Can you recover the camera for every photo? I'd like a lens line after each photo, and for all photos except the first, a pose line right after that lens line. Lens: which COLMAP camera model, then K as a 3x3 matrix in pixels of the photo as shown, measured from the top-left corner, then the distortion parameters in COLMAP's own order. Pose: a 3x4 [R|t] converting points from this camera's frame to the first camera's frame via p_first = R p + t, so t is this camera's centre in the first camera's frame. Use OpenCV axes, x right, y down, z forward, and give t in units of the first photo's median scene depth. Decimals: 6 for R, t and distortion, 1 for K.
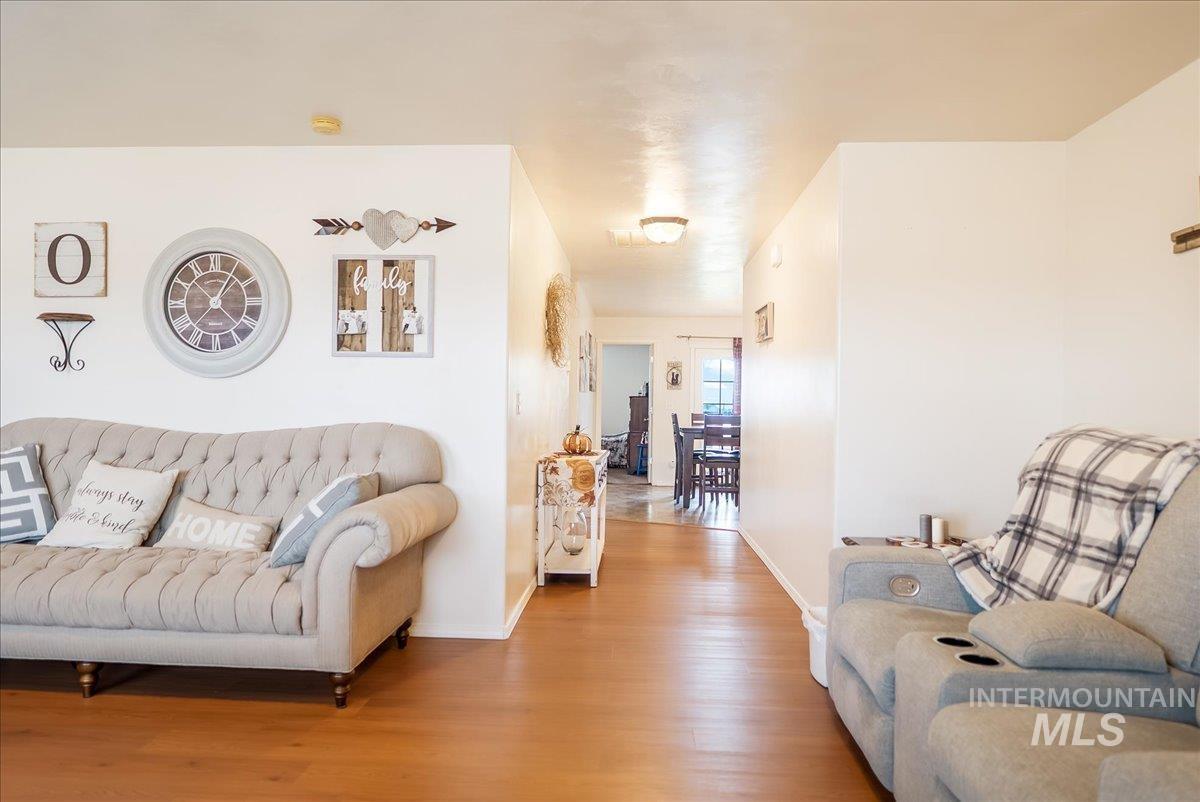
lens RADIAL K [[764.9, 0, 600.0], [0, 764.9, 401.0], [0, 0, 1]] dist [0.000263, 0.000782]
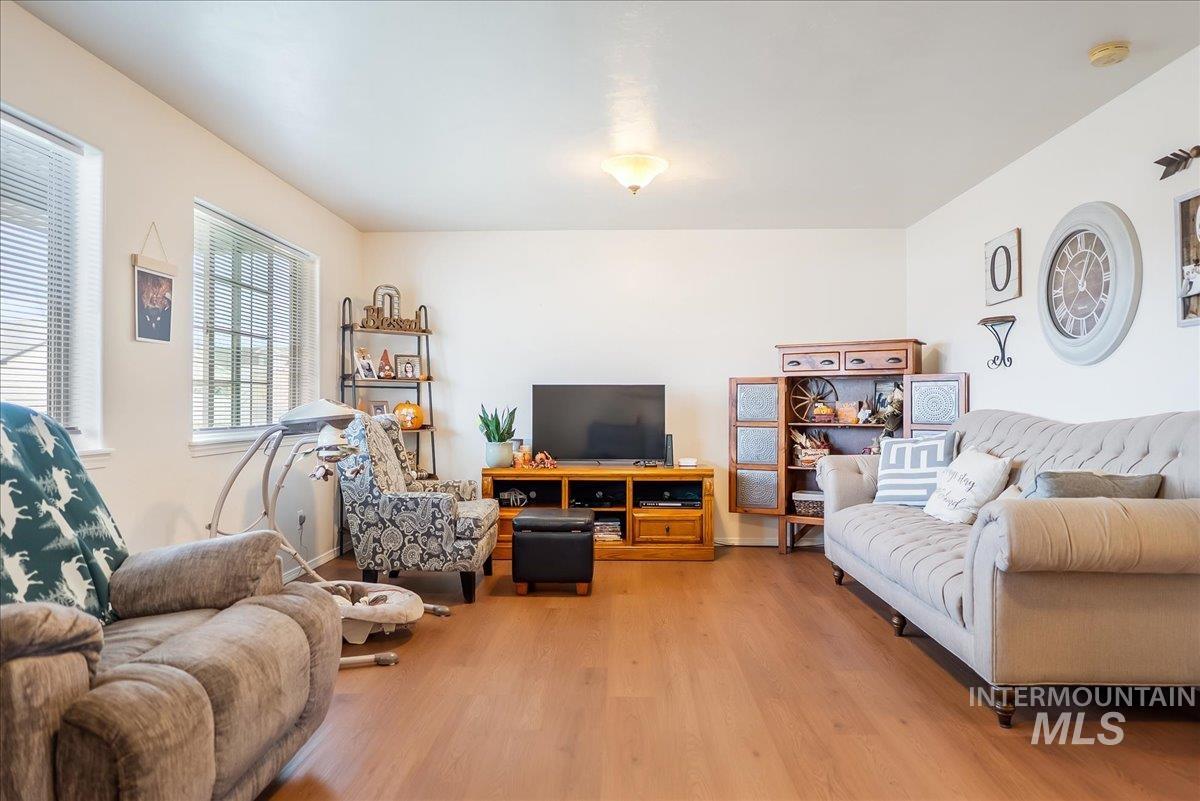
lens RADIAL K [[764.9, 0, 600.0], [0, 764.9, 400.5], [0, 0, 1]] dist [0.000263, 0.000782]
pose [[0.027984, -0.023544, -0.999331, 0.412845], [0.003760, 0.999718, -0.023448, 0.032516], [0.999601, -0.003102, 0.028064, 0.385487]]
